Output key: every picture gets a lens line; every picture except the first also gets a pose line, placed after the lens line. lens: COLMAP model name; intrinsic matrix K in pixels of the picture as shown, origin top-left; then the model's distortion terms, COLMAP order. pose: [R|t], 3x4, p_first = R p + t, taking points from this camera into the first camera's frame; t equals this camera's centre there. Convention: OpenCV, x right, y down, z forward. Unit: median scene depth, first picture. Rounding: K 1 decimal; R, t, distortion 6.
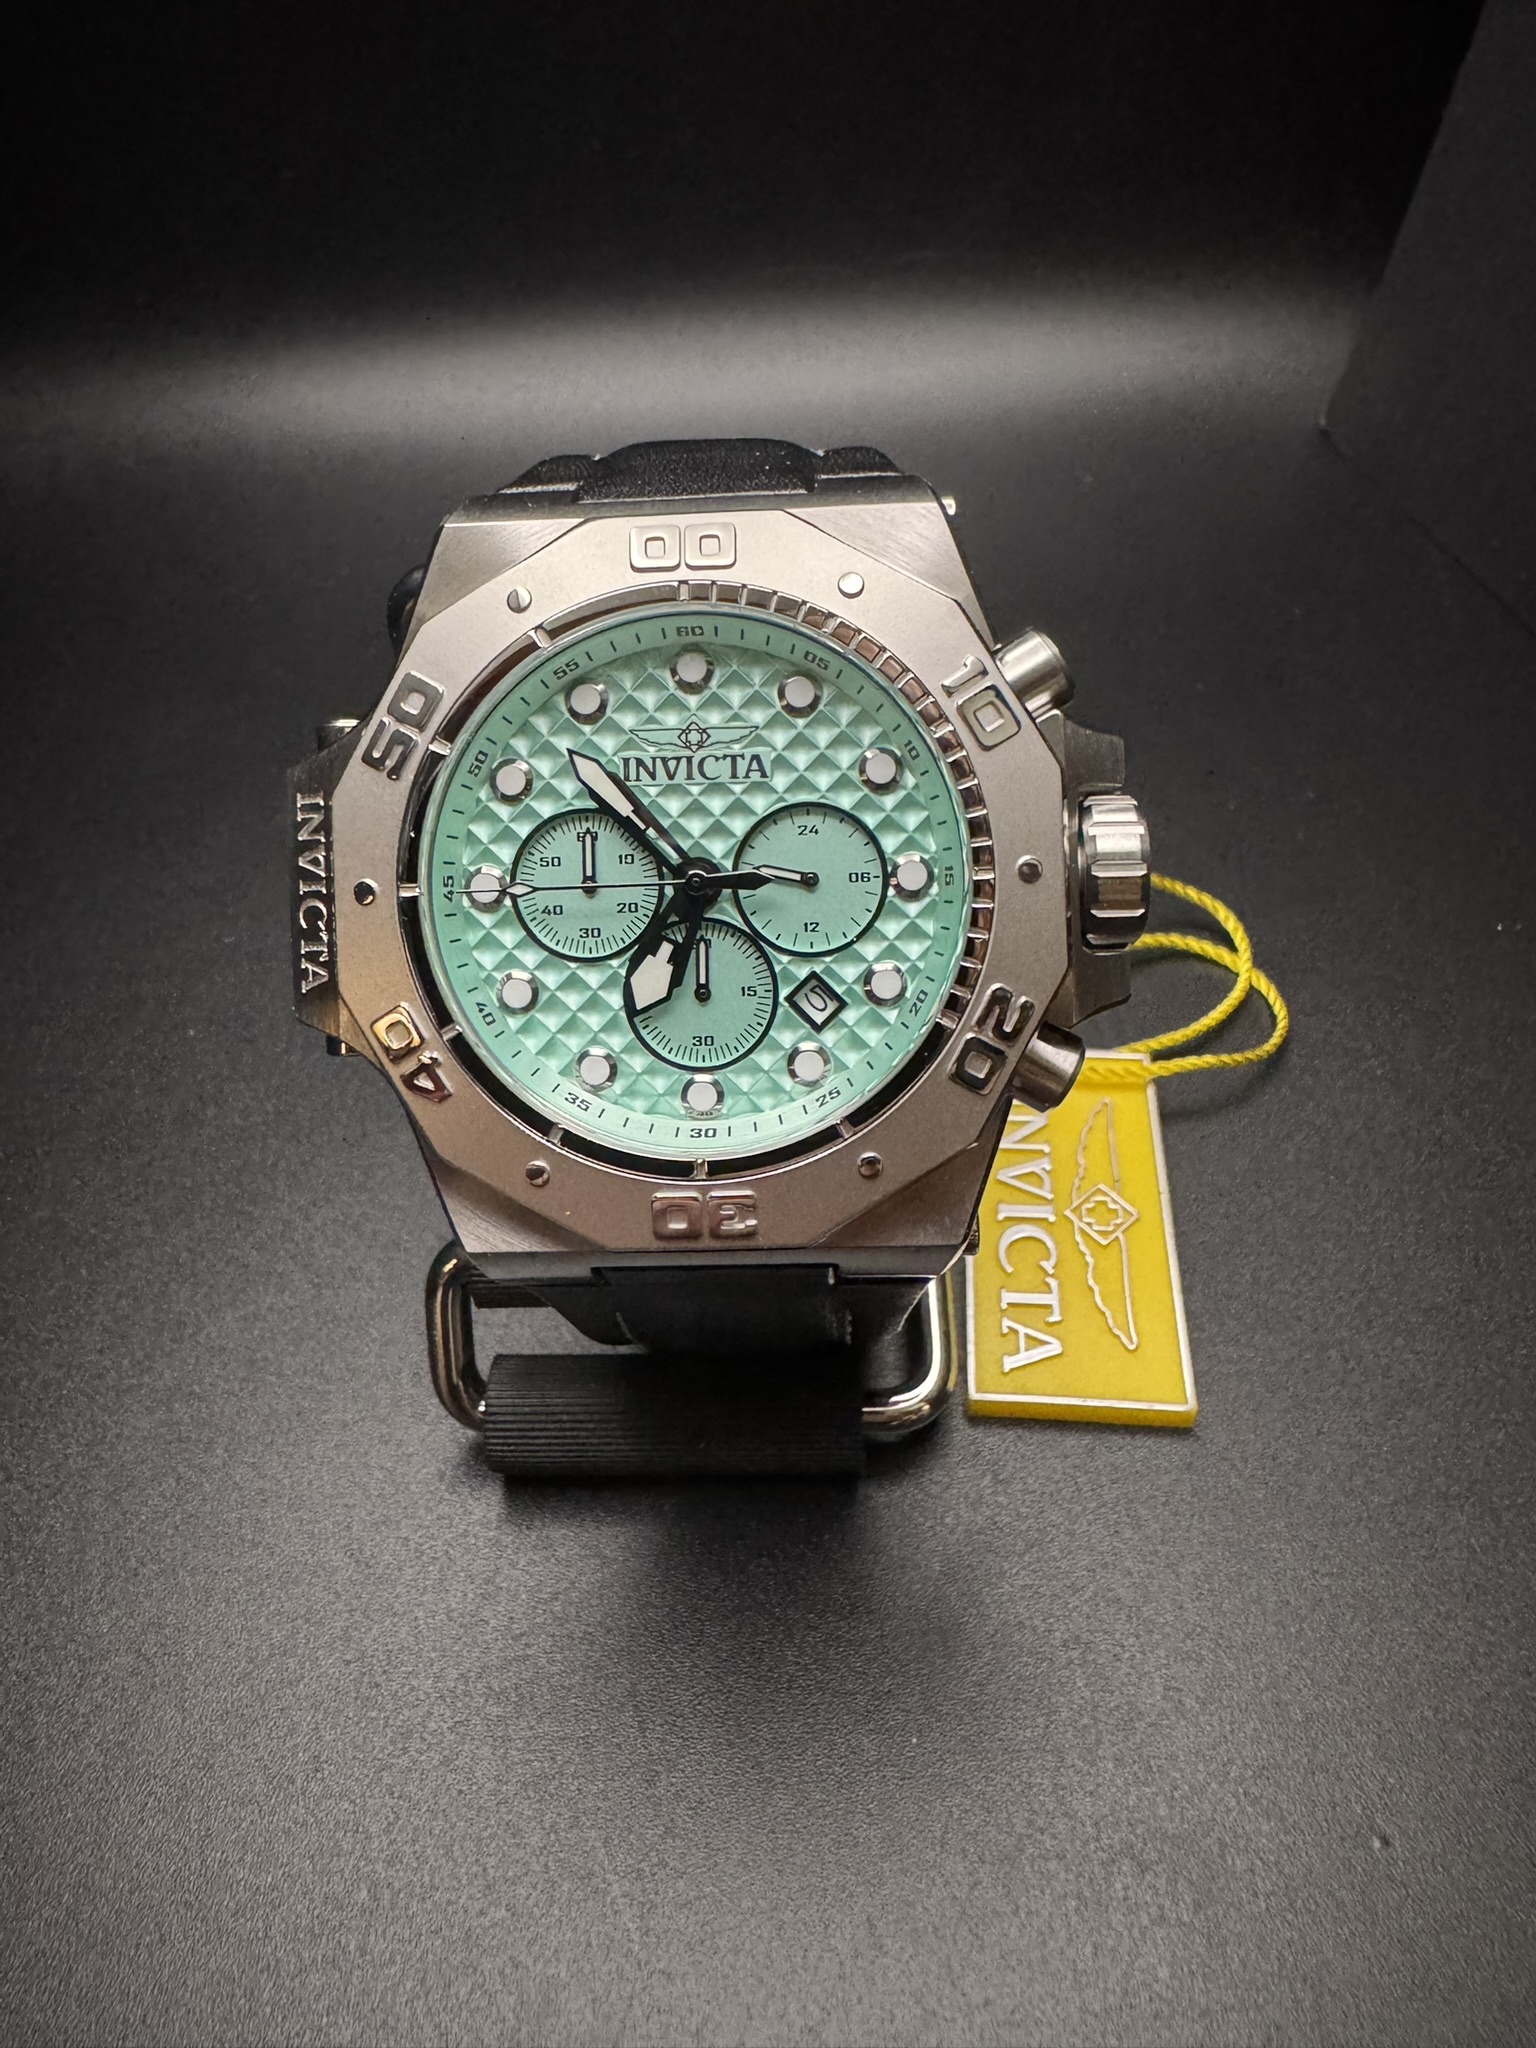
lens RADIAL K [[1439.2, 0, 763.5], [0, 1439.2, 851.9], [0, 0, 1]] dist [-0.005804, -0.002198]
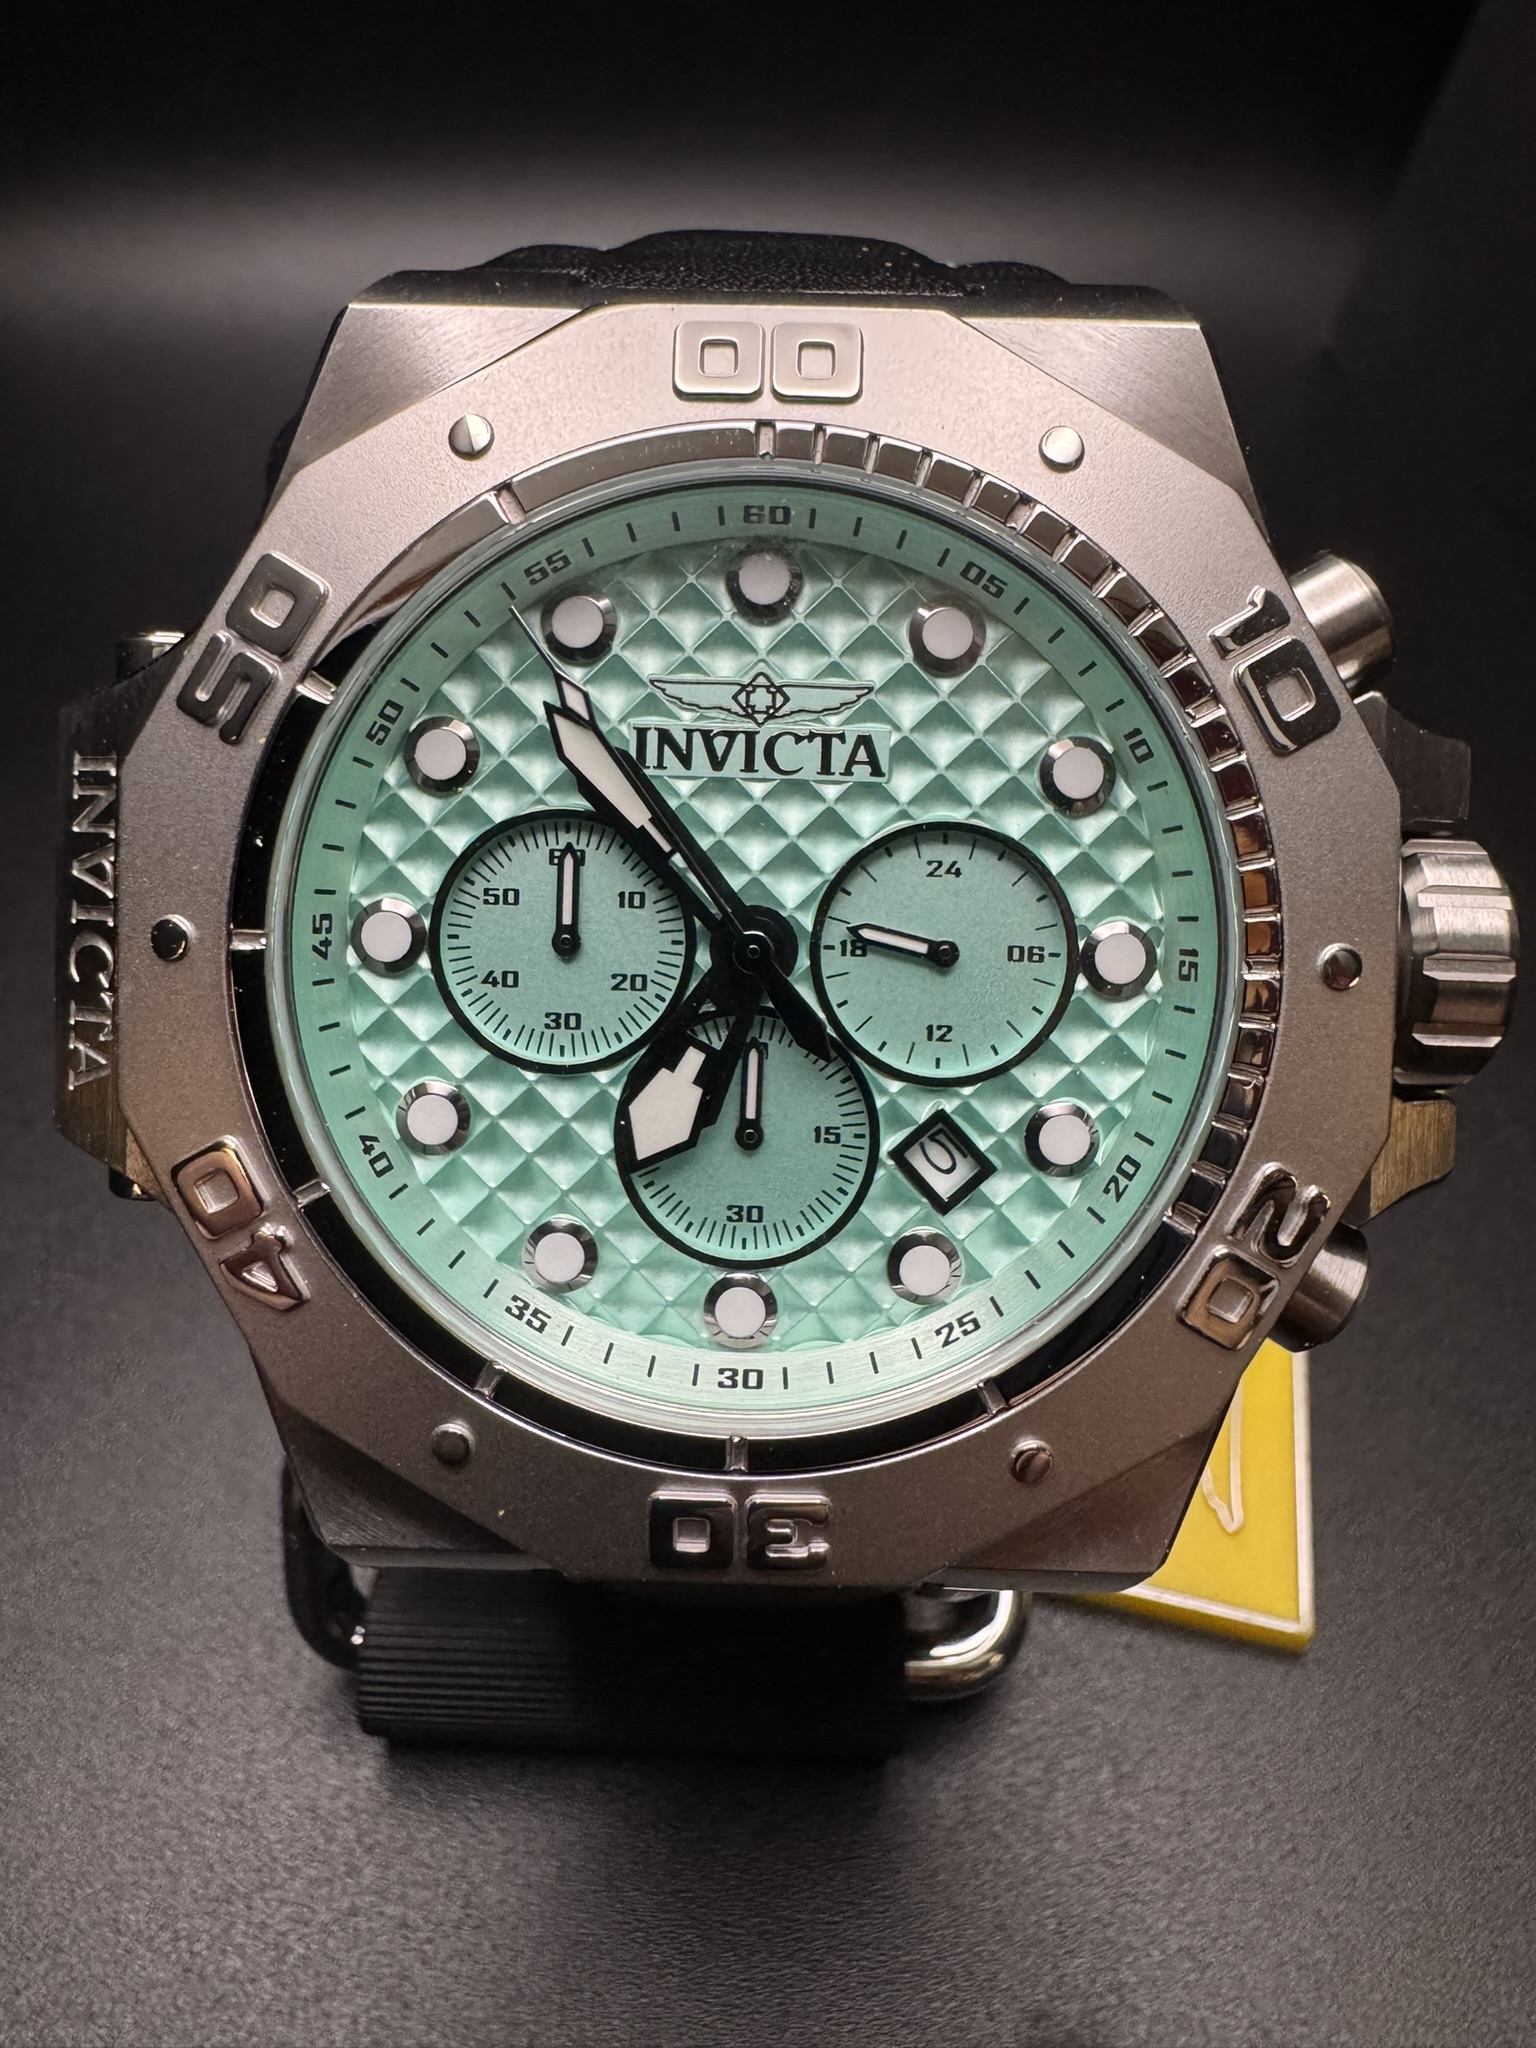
lens RADIAL K [[1439.2, 0, 763.5], [0, 1439.2, 851.9], [0, 0, 1]] dist [-0.005804, -0.002198]
pose [[0.997482, 0.057189, 0.041940, -0.068410], [-0.058541, 0.997780, 0.031748, -0.036780], [-0.040031, -0.034124, 0.998616, 0.418051]]
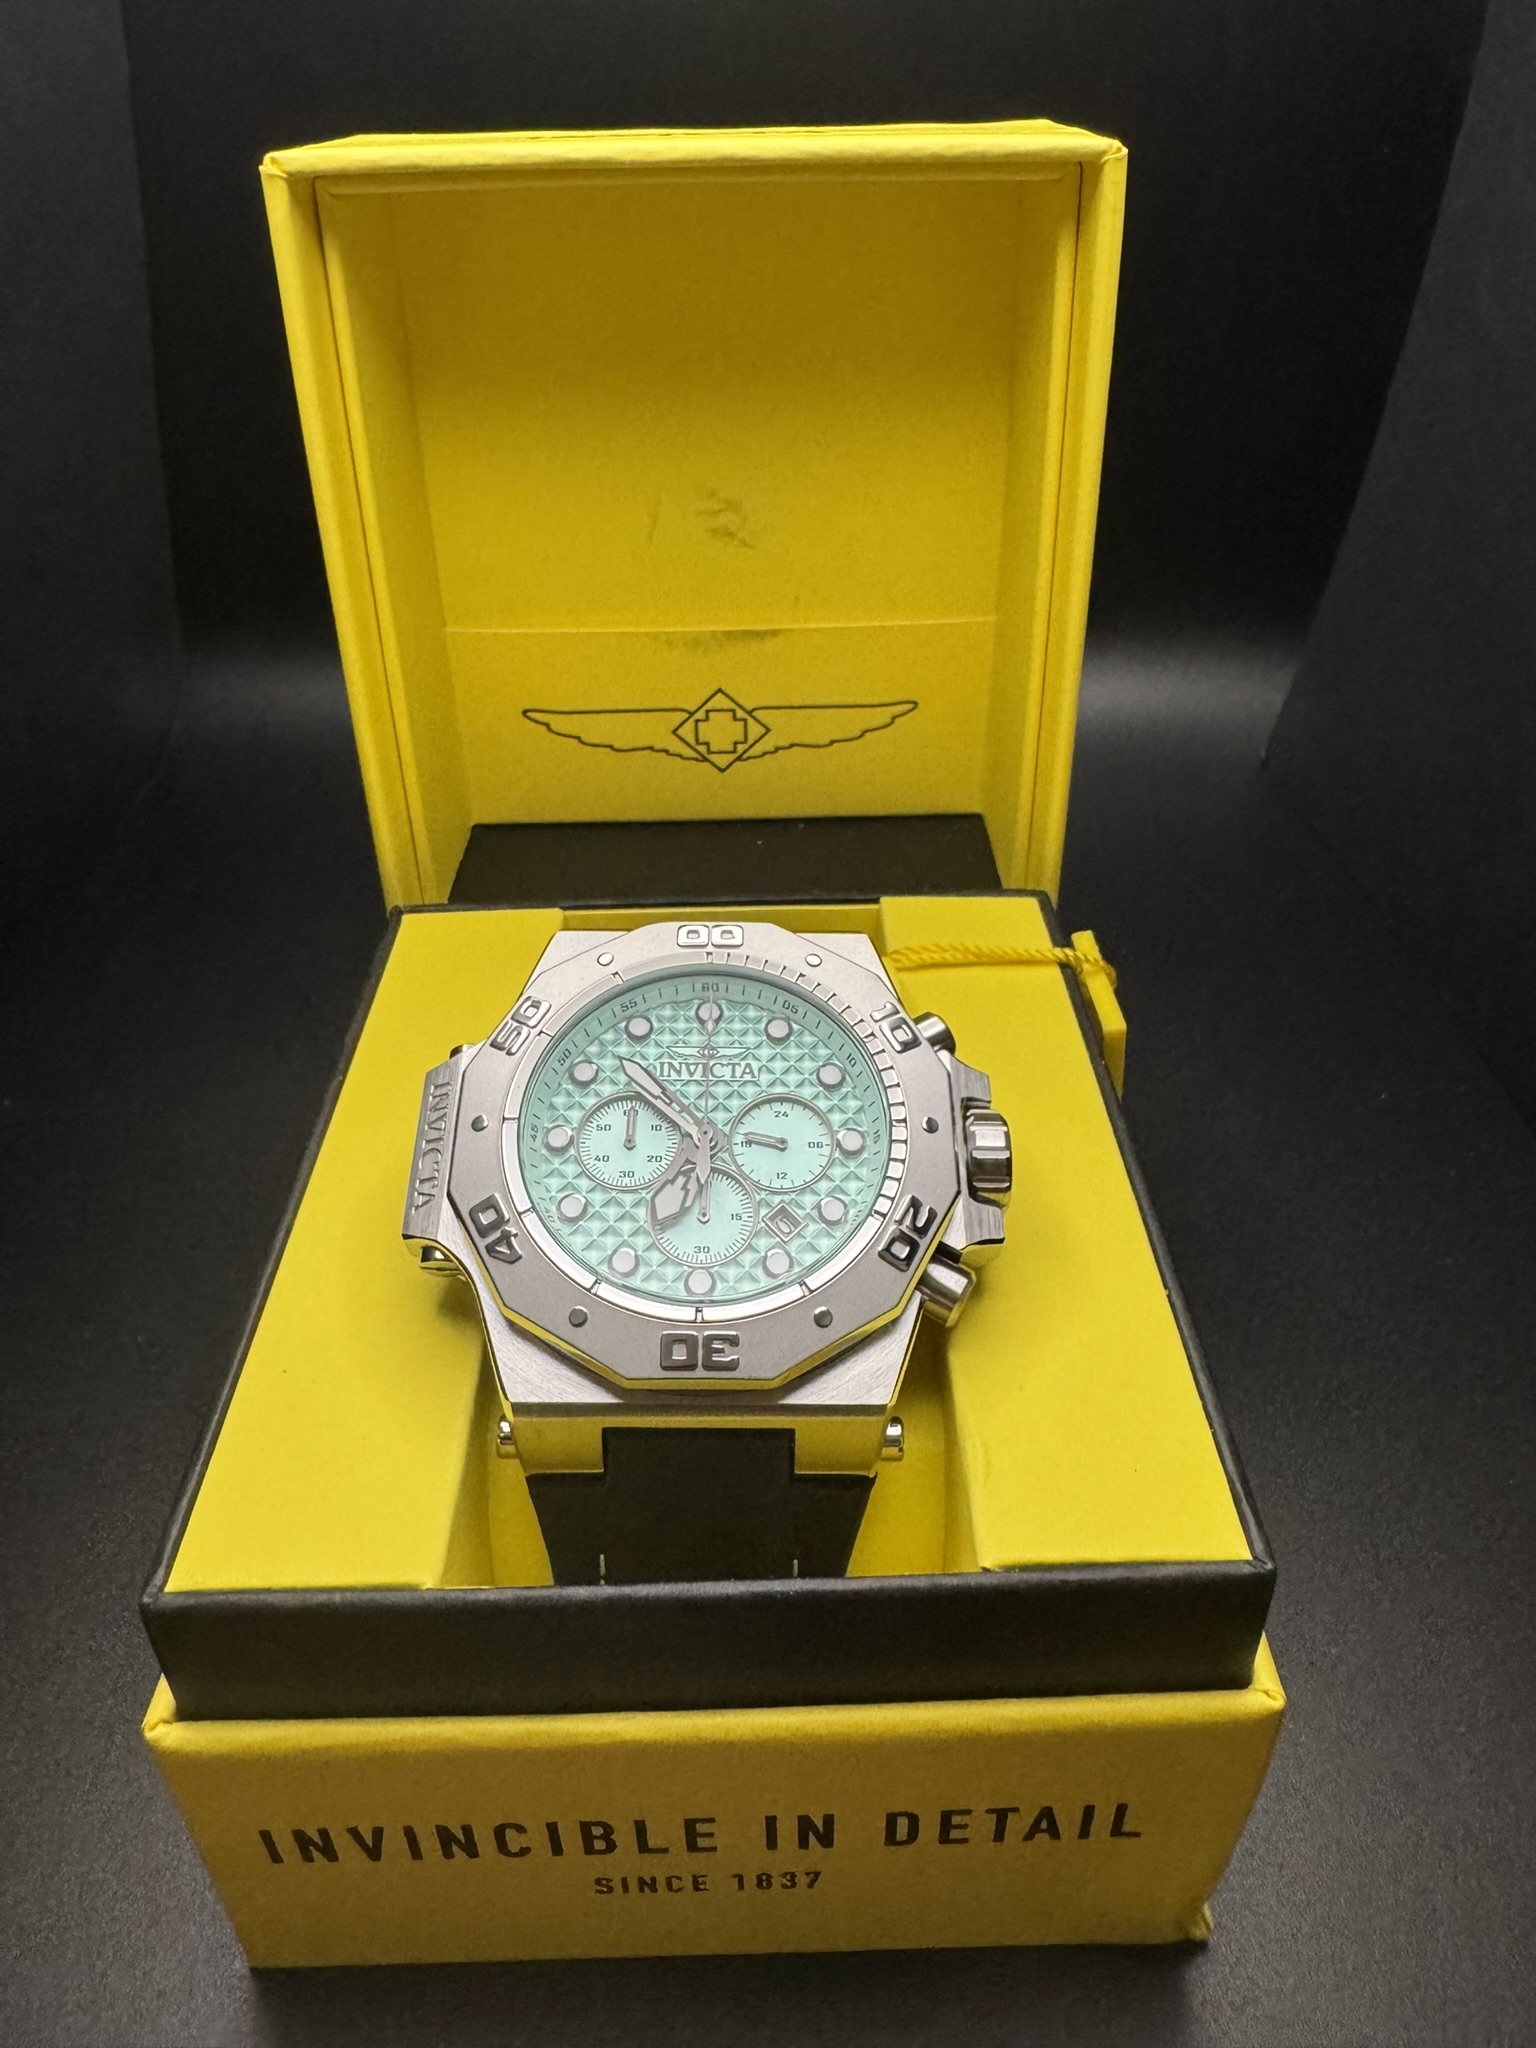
lens RADIAL K [[1439.2, 0, 763.5], [0, 1439.2, 851.9], [0, 0, 1]] dist [-0.005804, -0.002198]
pose [[0.996900, 0.068518, 0.038678, -0.063536], [-0.032836, 0.809029, -0.586851, 0.641155], [-0.071501, 0.583761, 0.808771, -0.356483]]
